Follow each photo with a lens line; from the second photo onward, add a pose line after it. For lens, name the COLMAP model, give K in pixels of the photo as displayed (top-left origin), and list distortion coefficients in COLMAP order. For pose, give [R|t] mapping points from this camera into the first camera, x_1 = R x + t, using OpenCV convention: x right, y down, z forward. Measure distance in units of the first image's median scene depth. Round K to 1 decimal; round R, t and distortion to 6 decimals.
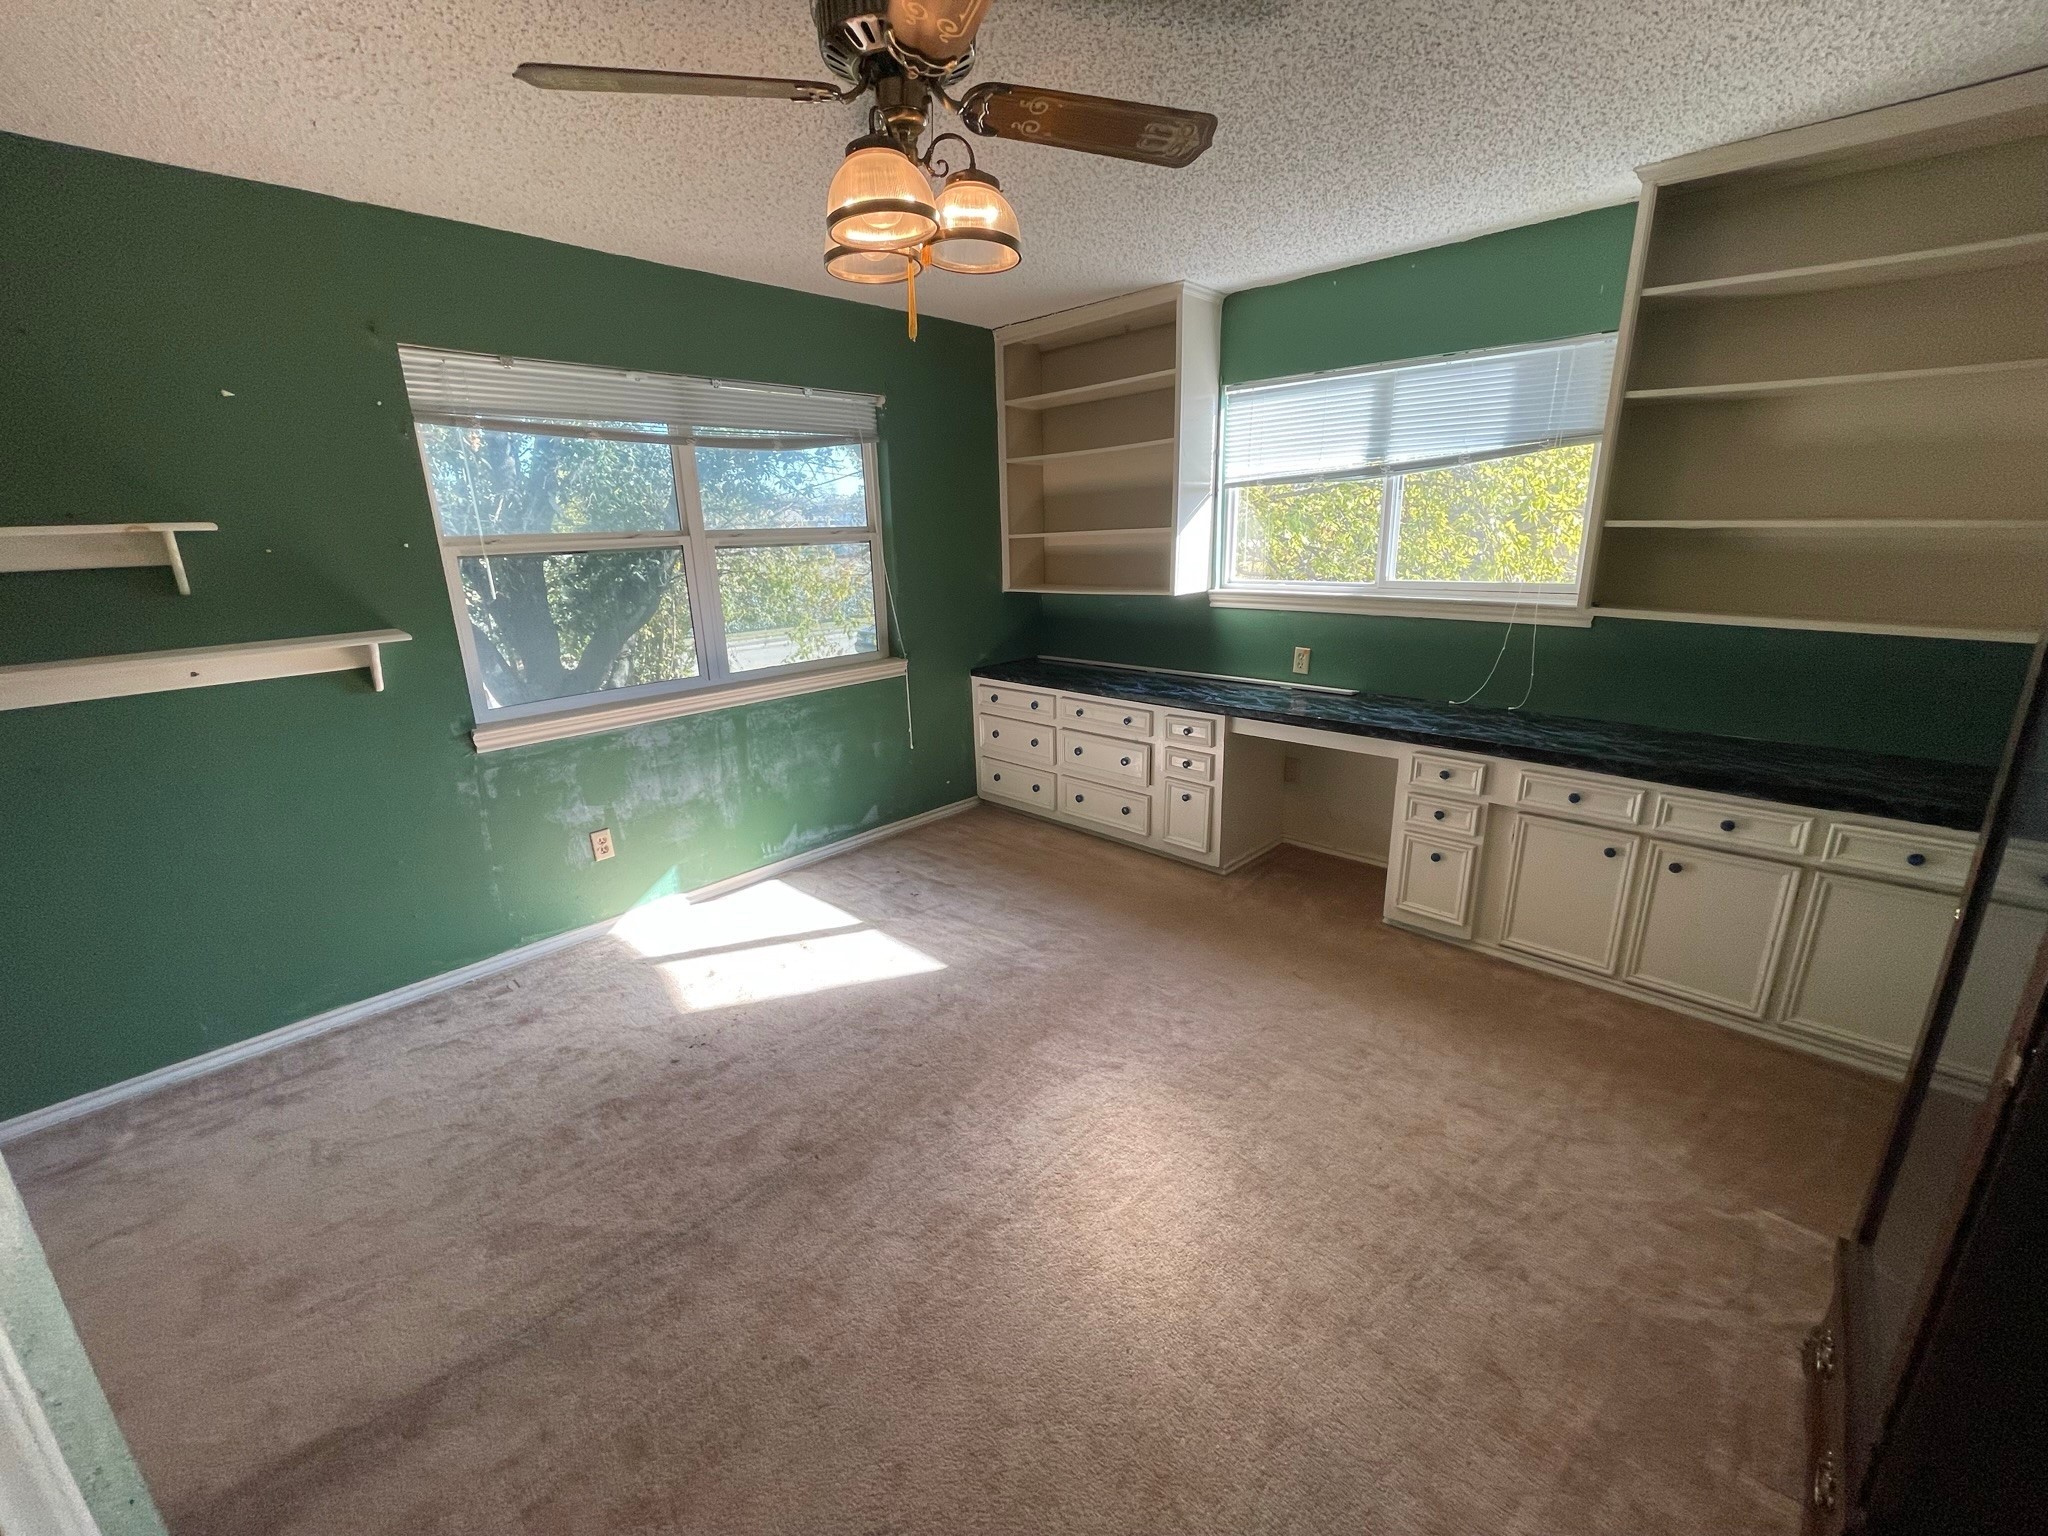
lens RADIAL K [[822.6, 0, 1024.0], [0, 822.6, 768.0], [0, 0, 1]] dist [0.000337, 0.000023]
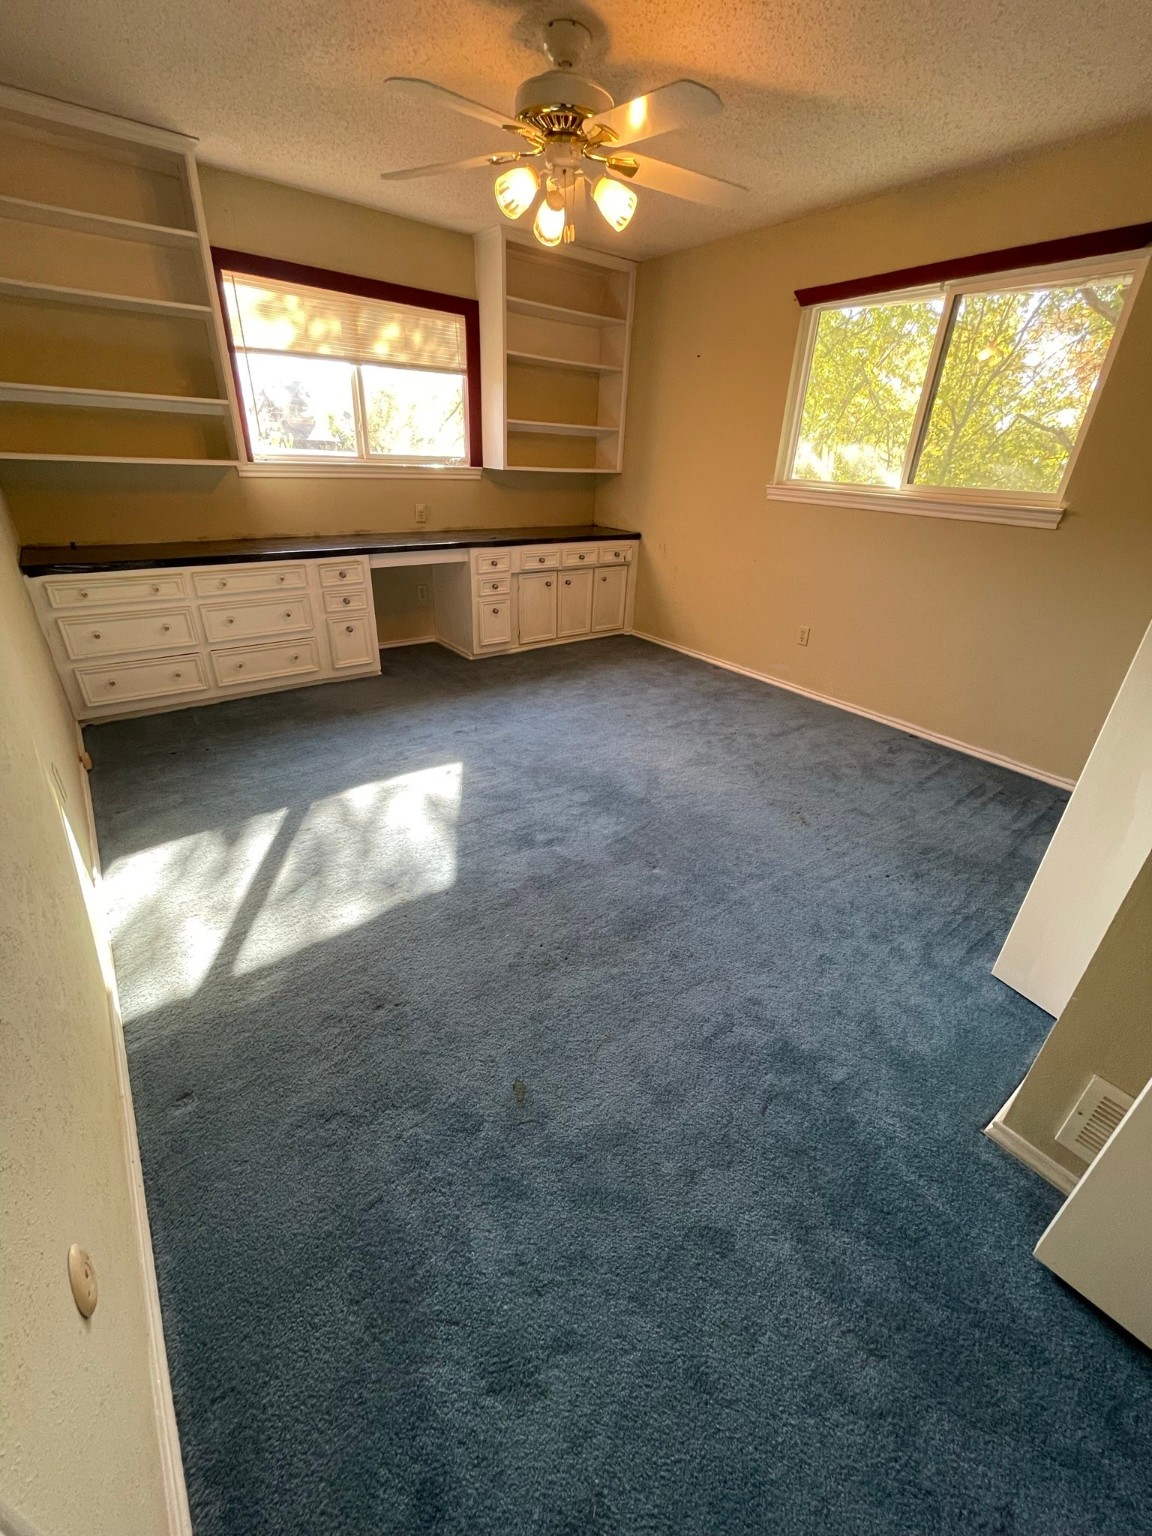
lens RADIAL K [[617.0, 0, 576.0], [0, 617.0, 768.0], [0, 0, 1]] dist [0.000337, 0.000023]
pose [[0.142924, -0.422747, 0.894907, -0.856629], [0.244720, 0.891208, 0.381916, -0.061822], [-0.959002, 0.164416, 0.230829, 0.581310]]
